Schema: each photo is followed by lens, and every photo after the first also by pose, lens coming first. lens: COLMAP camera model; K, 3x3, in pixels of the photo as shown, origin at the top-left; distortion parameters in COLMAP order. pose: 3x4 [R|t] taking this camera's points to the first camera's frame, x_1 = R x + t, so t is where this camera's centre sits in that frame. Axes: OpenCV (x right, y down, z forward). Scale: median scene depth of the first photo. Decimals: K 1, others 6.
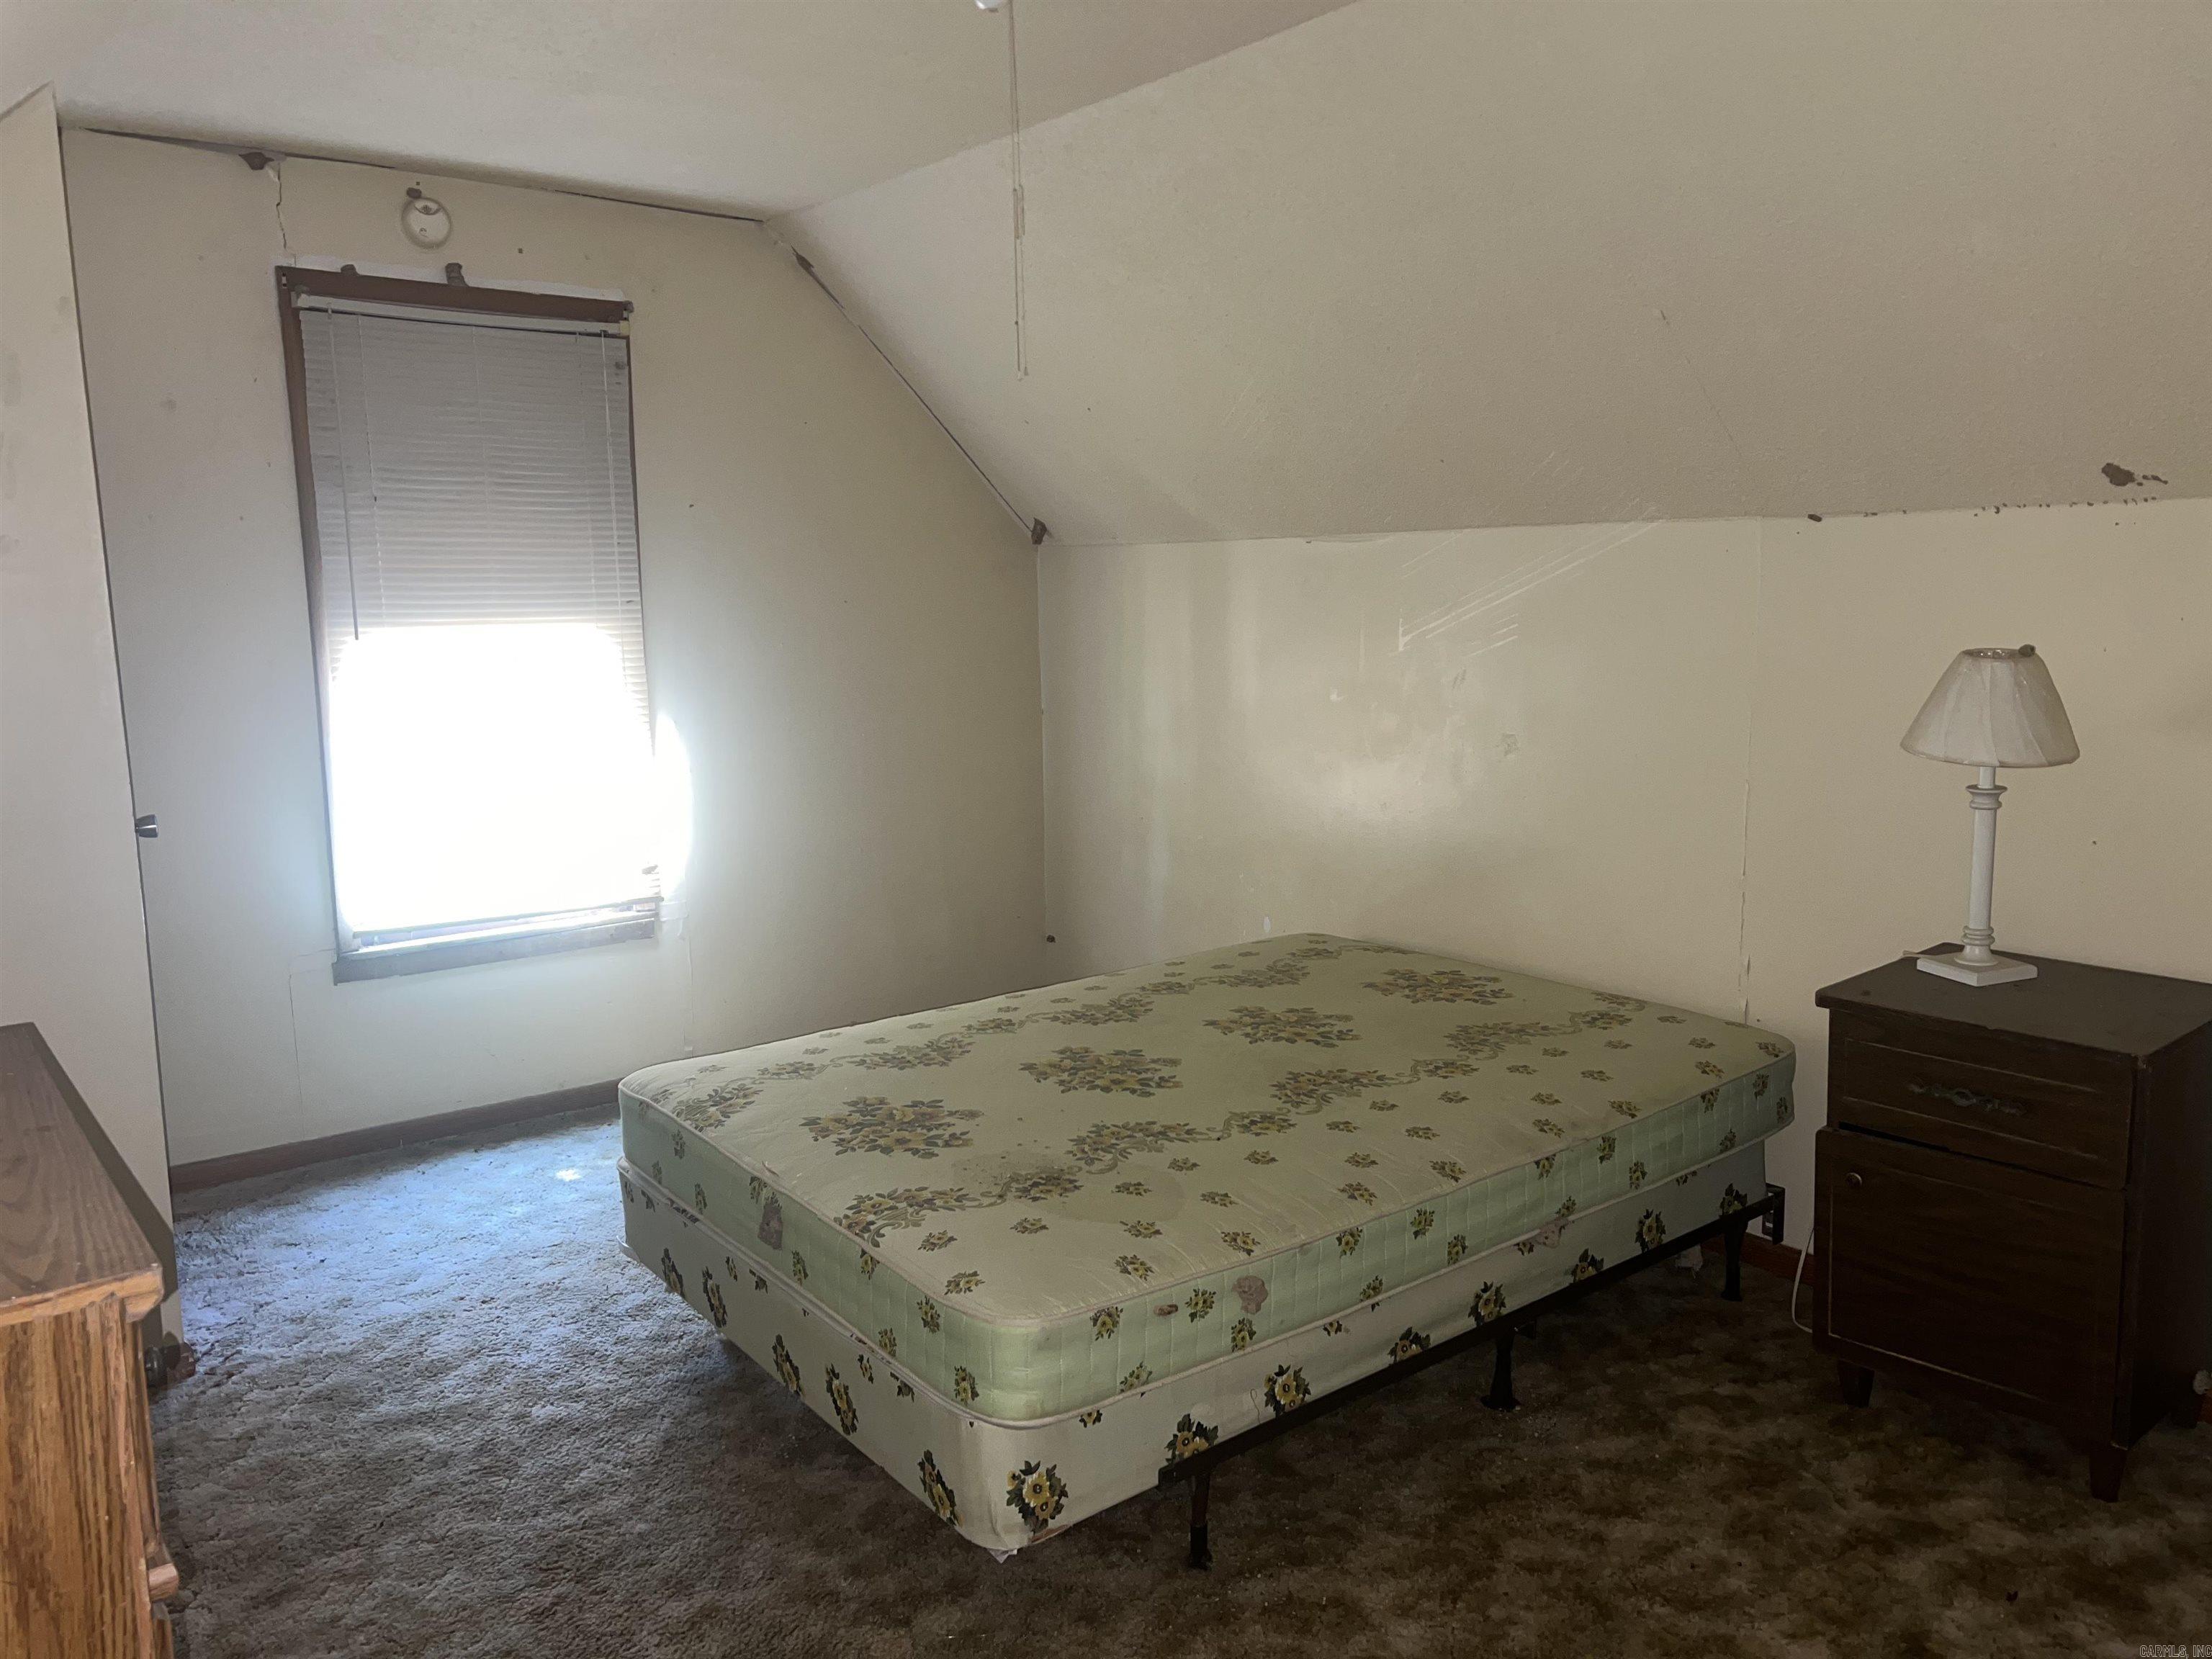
lens RADIAL K [[1665.9, 0, 1089.9], [0, 1665.9, 813.8], [0, 0, 1]] dist [0.067725, -0.069046]
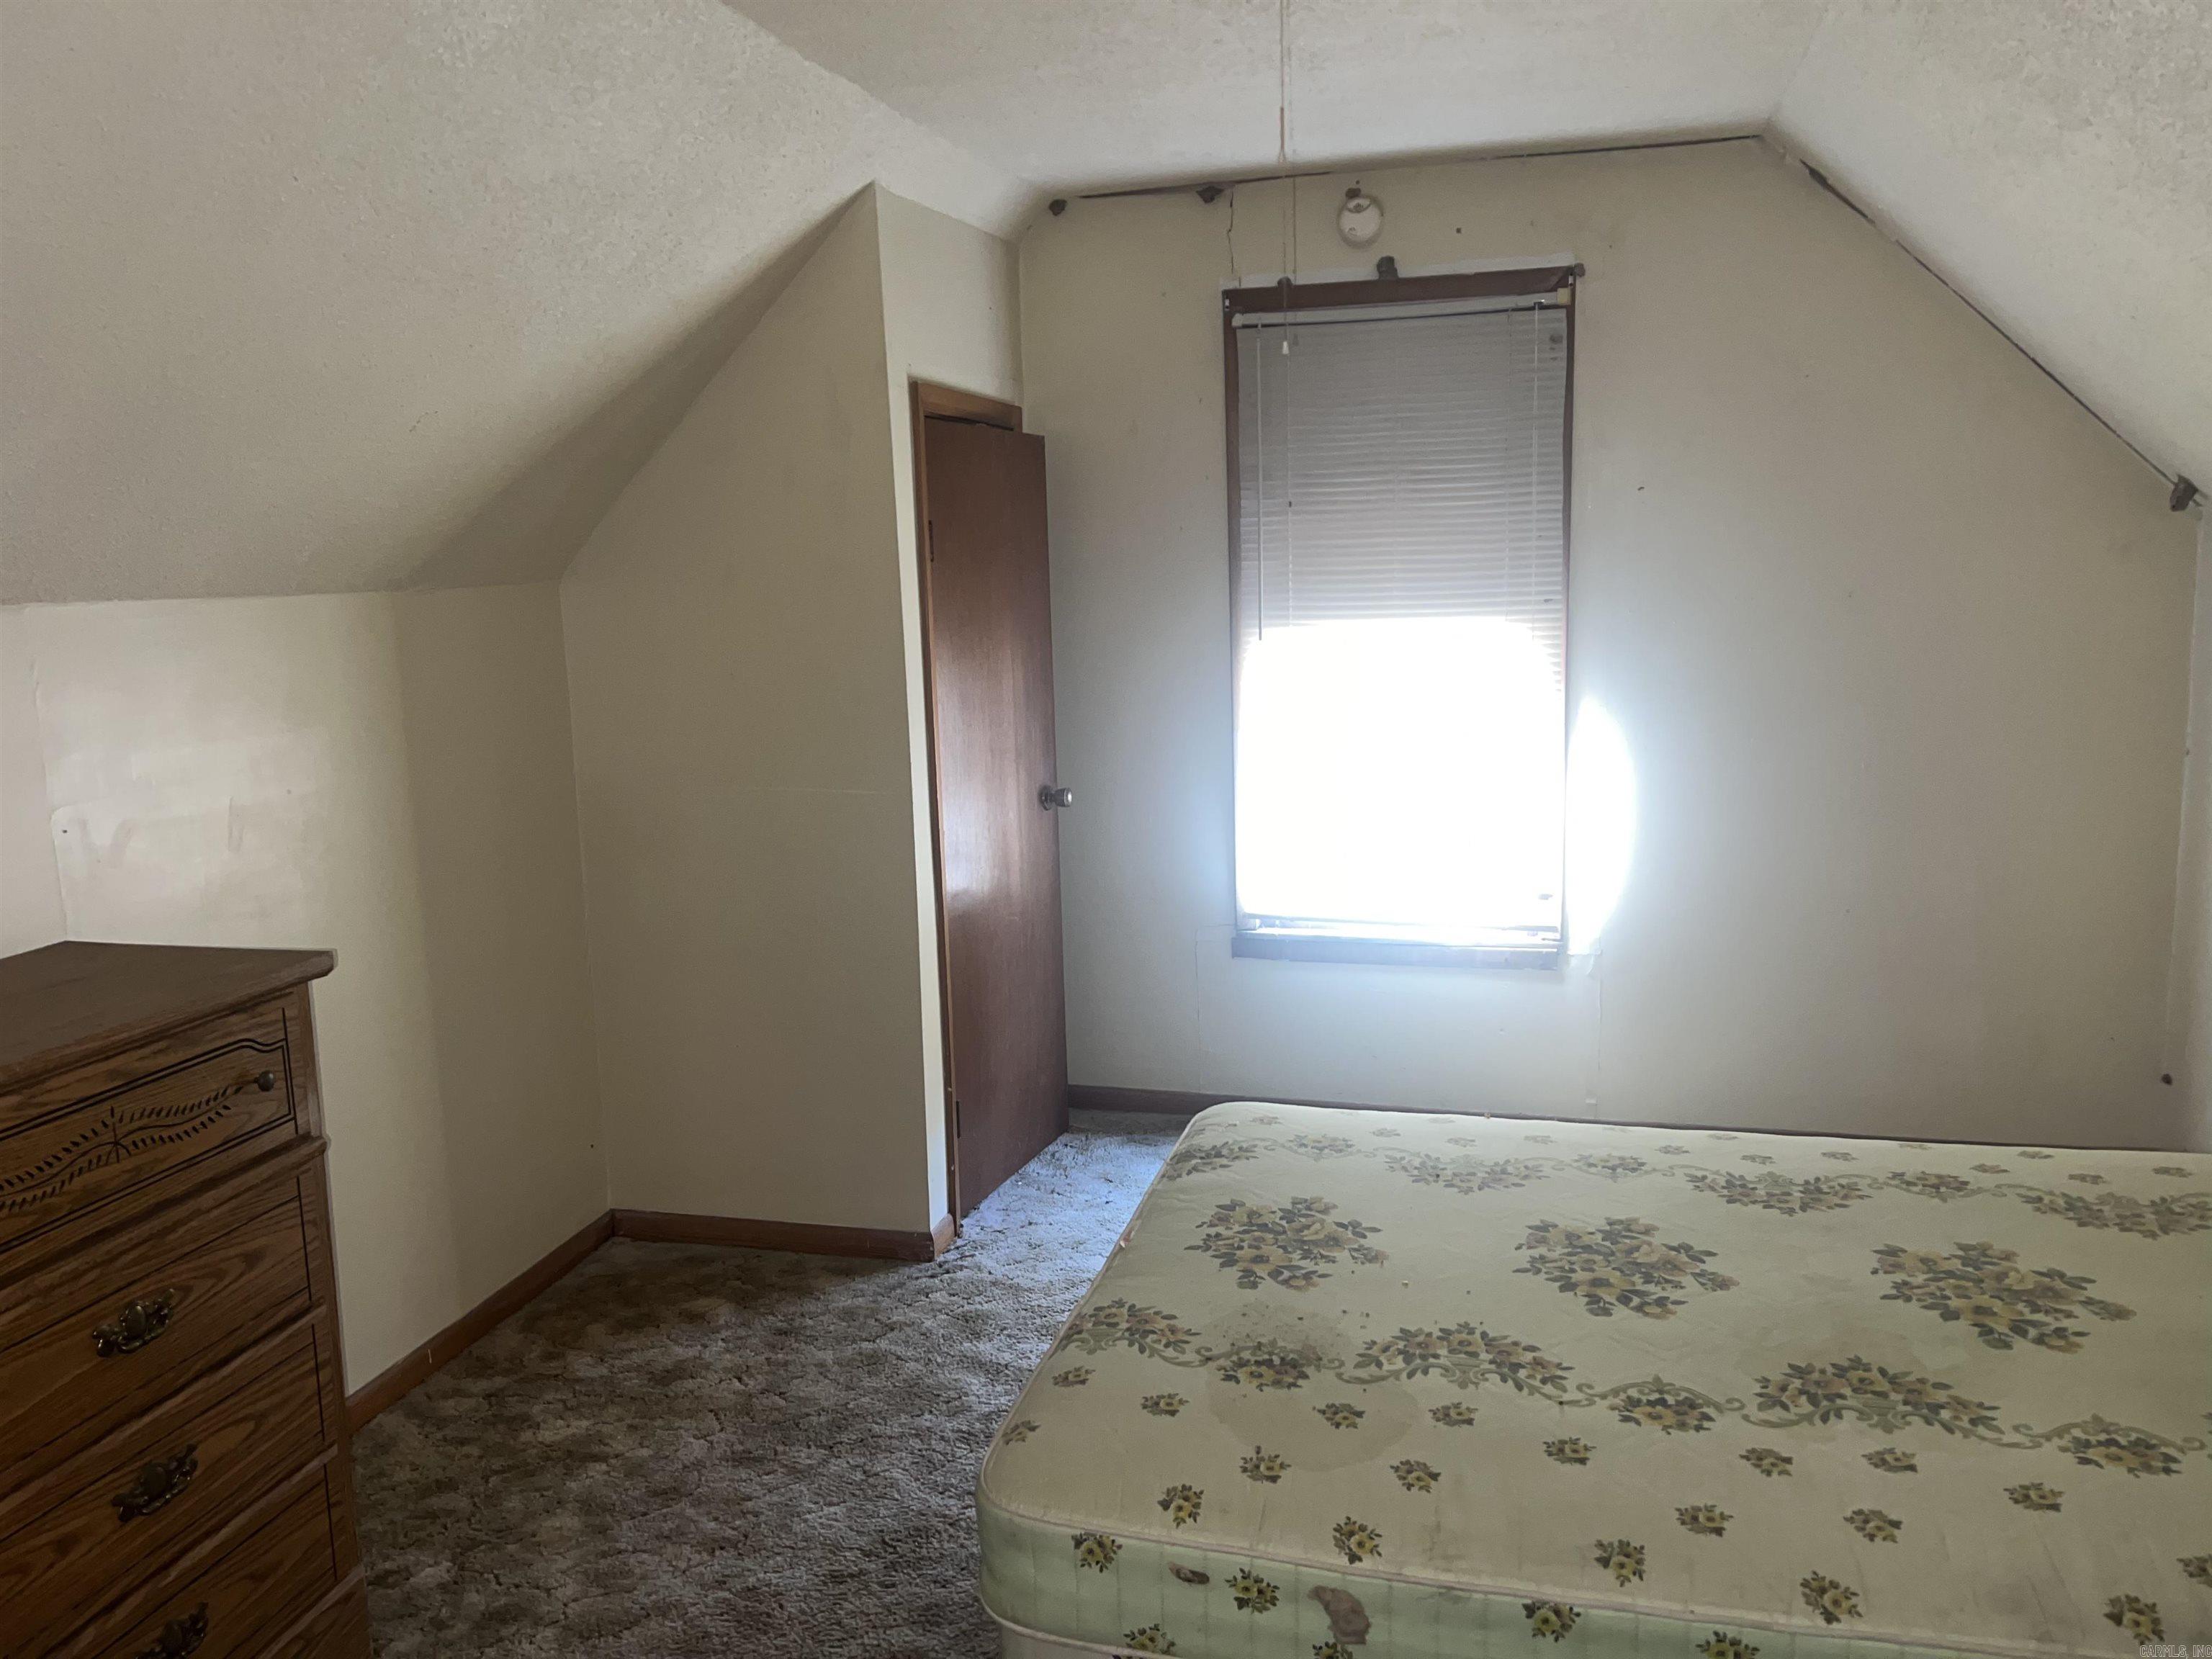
lens RADIAL K [[1665.9, 0, 1084.4], [0, 1665.9, 827.1], [0, 0, 1]] dist [0.067725, -0.069046]
pose [[0.608893, 0.116197, -0.784696, 0.420804], [-0.094027, 0.992812, 0.074053, -0.068692], [0.787660, 0.028692, 0.615441, 0.350311]]
